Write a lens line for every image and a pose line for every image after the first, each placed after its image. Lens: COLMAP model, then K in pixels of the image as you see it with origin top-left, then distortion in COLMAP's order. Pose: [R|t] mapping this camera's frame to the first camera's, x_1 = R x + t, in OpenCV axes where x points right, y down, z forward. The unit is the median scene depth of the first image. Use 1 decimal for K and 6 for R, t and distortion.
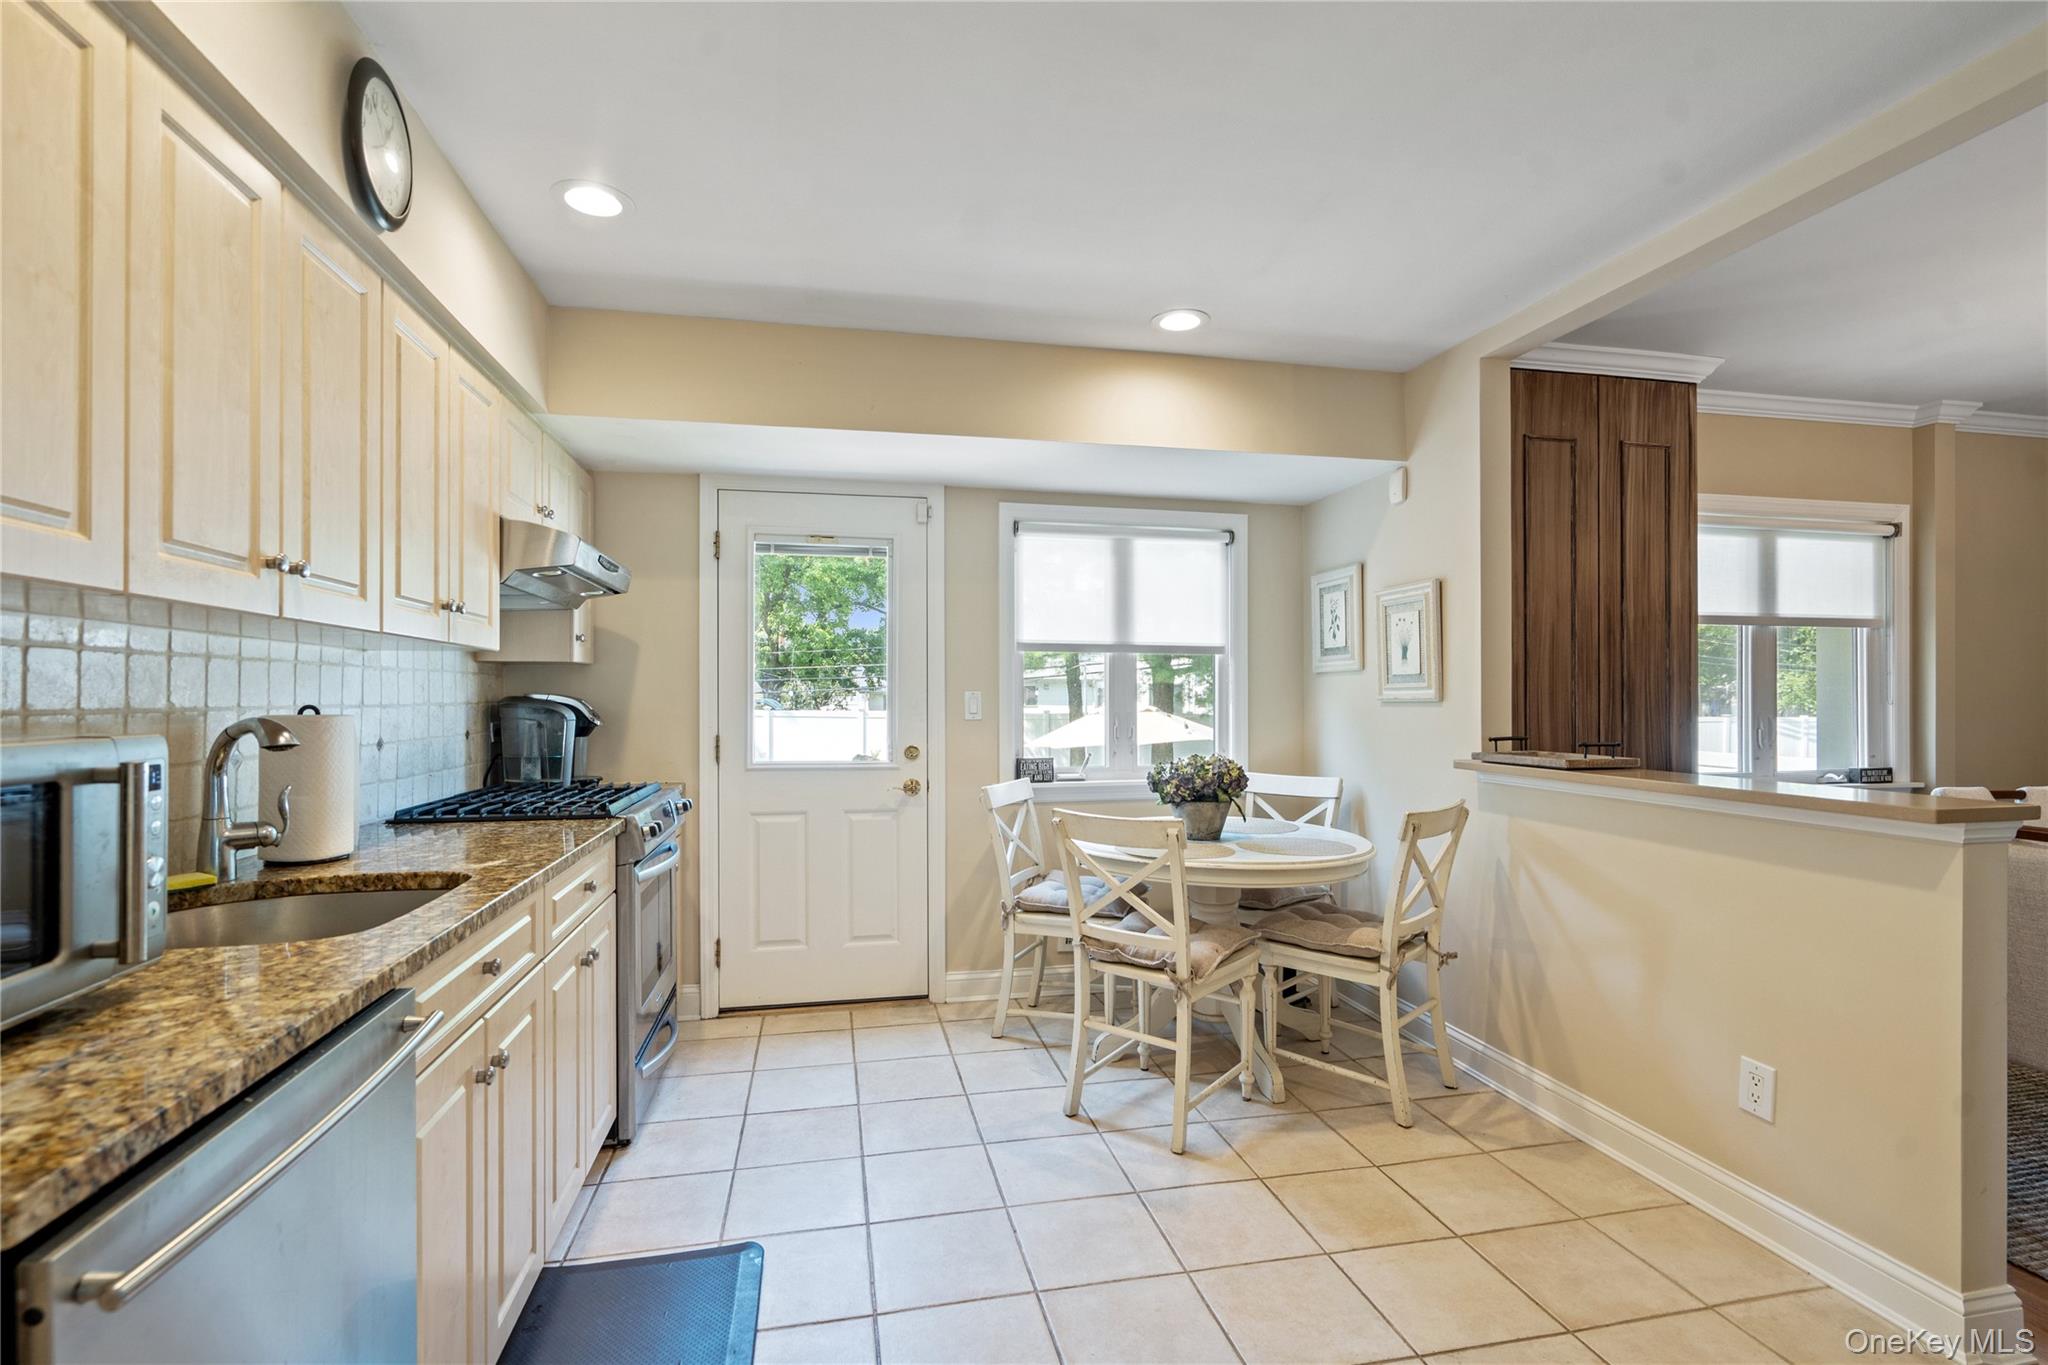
lens RADIAL K [[942.7, 0, 1011.3], [0, 942.7, 691.7], [0, 0, 1]] dist [-0.000221, 0.000144]
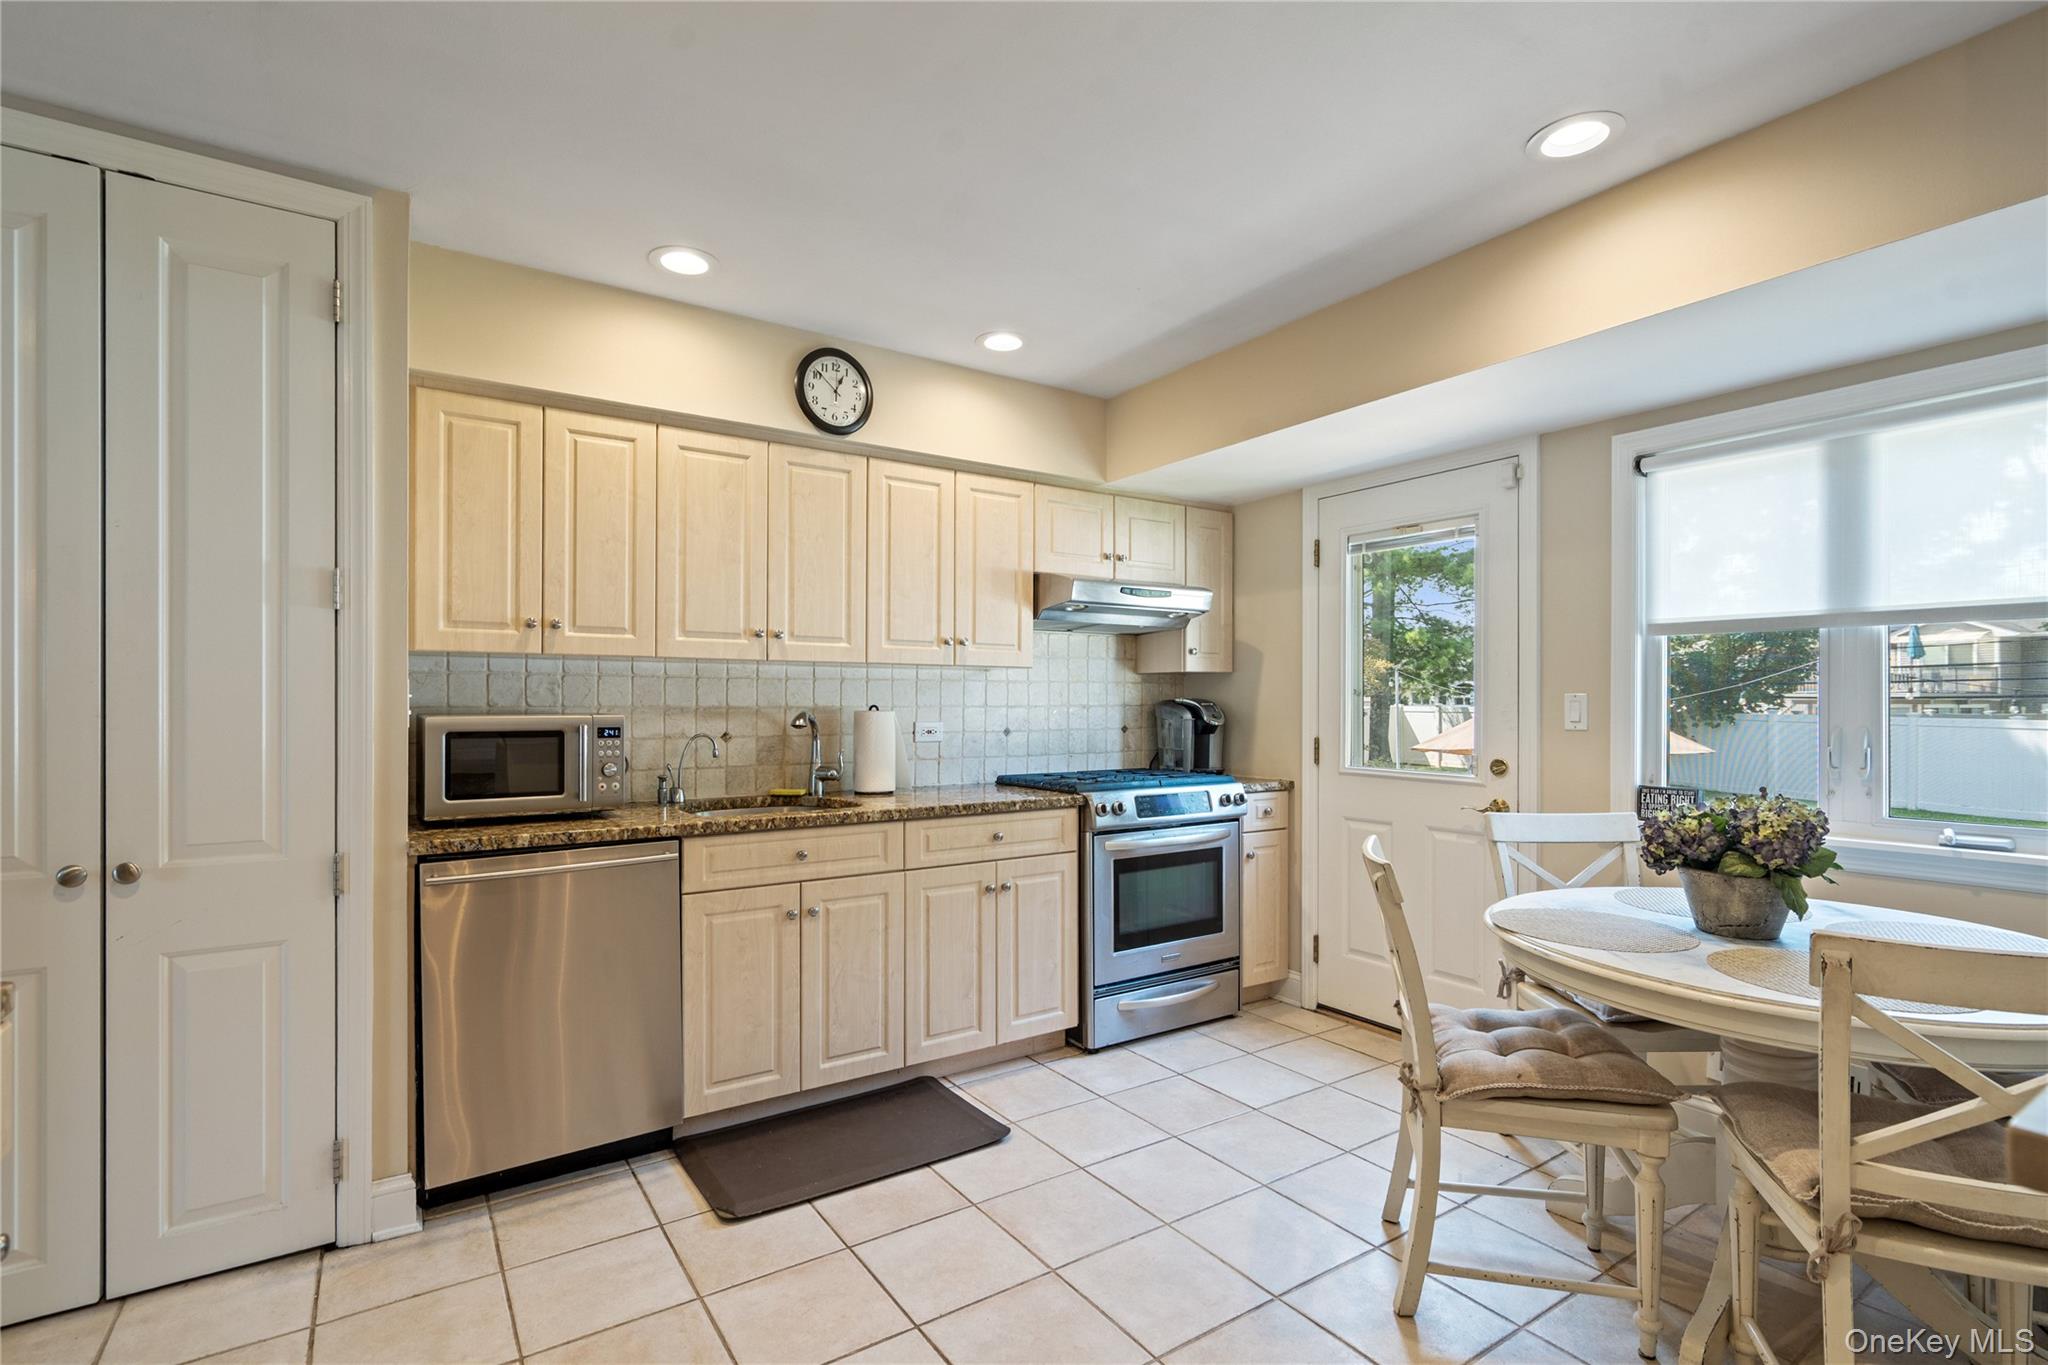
lens RADIAL K [[942.7, 0, 1003.6], [0, 942.7, 694.3], [0, 0, 1]] dist [-0.000221, 0.000144]
pose [[0.371880, -0.006691, -0.928257, 0.525933], [0.005603, 0.999972, -0.004964, 0.002091], [0.928264, -0.003355, 0.371907, 0.302588]]
